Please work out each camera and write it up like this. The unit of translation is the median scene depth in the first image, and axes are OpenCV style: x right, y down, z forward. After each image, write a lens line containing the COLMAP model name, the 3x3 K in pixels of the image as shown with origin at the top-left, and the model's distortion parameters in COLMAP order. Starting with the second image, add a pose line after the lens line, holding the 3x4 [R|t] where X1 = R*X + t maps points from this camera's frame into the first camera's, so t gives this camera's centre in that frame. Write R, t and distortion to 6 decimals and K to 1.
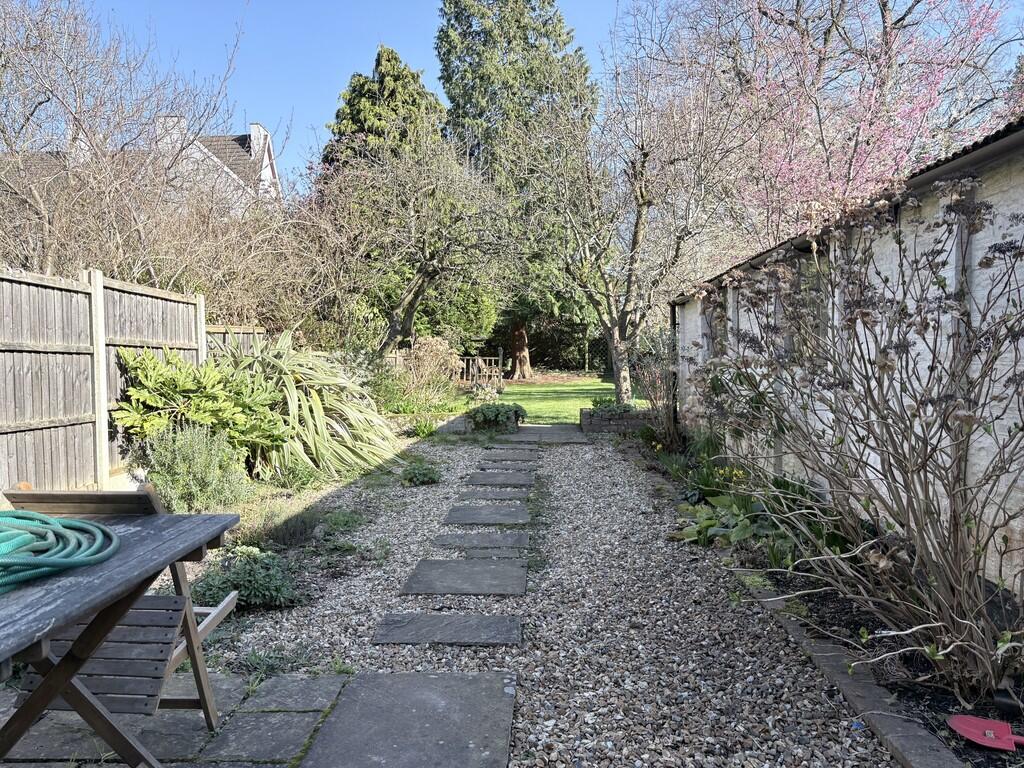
lens RADIAL K [[770.6, 0, 508.3], [0, 770.6, 384.1], [0, 0, 1]] dist [0.029918, -0.019612]
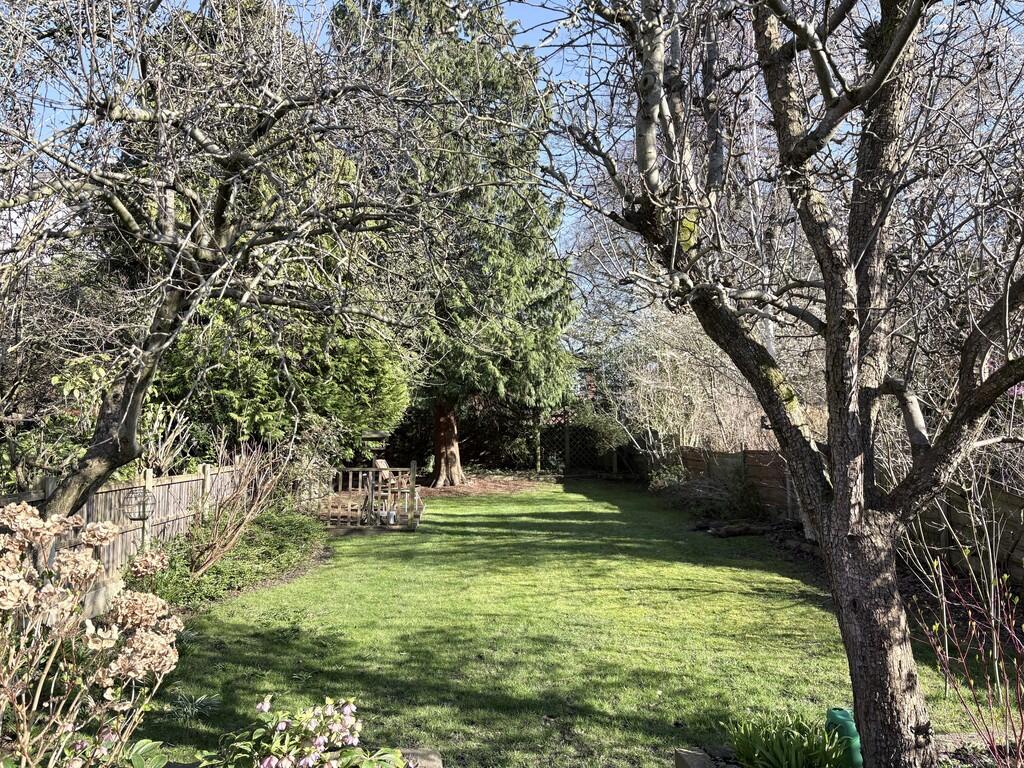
lens RADIAL K [[770.6, 0, 509.9], [0, 770.6, 386.1], [0, 0, 1]] dist [0.029918, -0.019612]
pose [[0.995063, 0.004053, 0.099158, 0.003035], [0.005648, 0.995234, -0.097353, -0.028558], [-0.099080, 0.097432, 0.990298, 0.301071]]
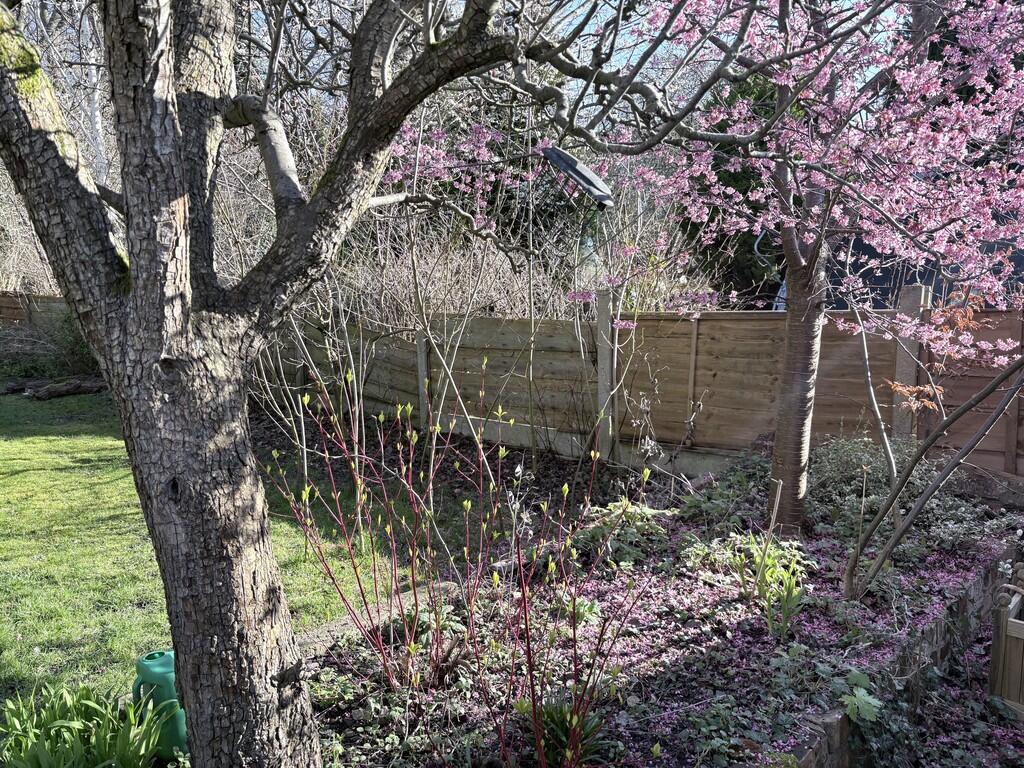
lens RADIAL K [[770.6, 0, 510.1], [0, 770.6, 383.1], [0, 0, 1]] dist [0.029918, -0.019612]
pose [[0.637401, -0.084983, 0.765831, 0.030380], [0.020061, 0.995393, 0.093761, -0.021994], [-0.770271, -0.044400, 0.636169, 0.344940]]
